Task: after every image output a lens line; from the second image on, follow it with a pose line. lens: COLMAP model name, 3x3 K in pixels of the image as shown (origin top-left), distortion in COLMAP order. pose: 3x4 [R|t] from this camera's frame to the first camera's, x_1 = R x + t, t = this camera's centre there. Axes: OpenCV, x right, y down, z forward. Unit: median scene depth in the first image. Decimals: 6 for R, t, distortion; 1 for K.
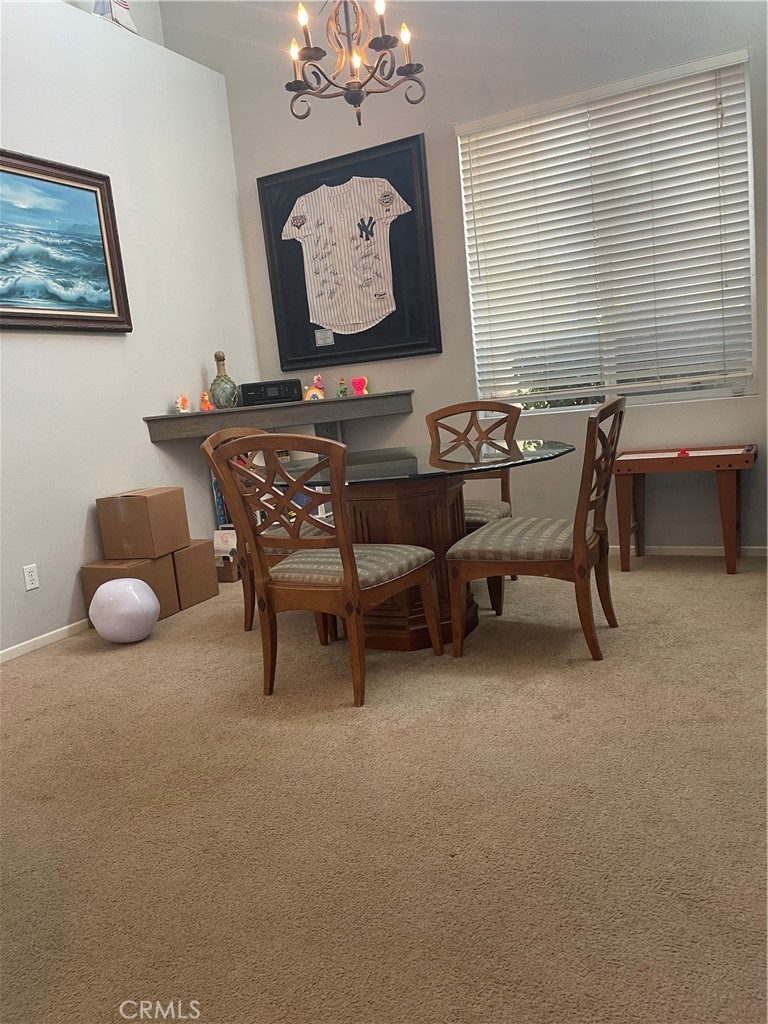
lens RADIAL K [[767.7, 0, 384.0], [0, 767.7, 512.0], [0, 0, 1]] dist [0.007857, -0.084338]
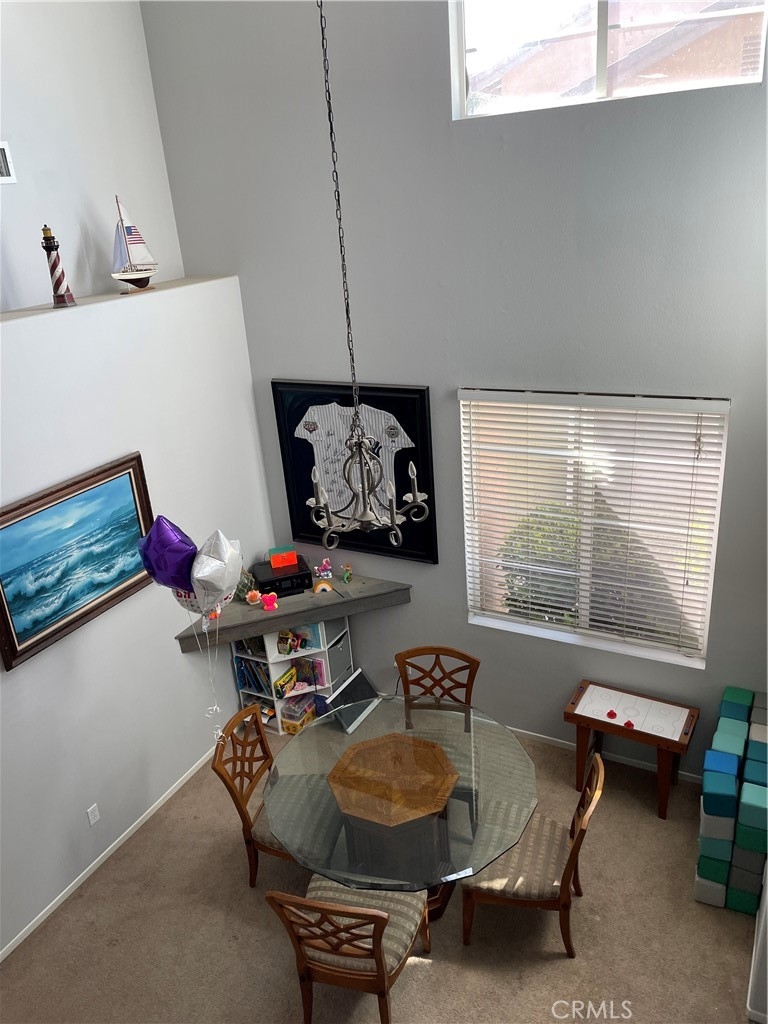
lens RADIAL K [[767.7, 0, 384.0], [0, 767.7, 512.0], [0, 0, 1]] dist [0.007857, -0.084338]
pose [[0.999642, 0.025931, 0.006545, -0.012949], [-0.026700, 0.981731, 0.188392, -0.503691], [-0.001540, -0.188499, 0.982072, -0.087927]]
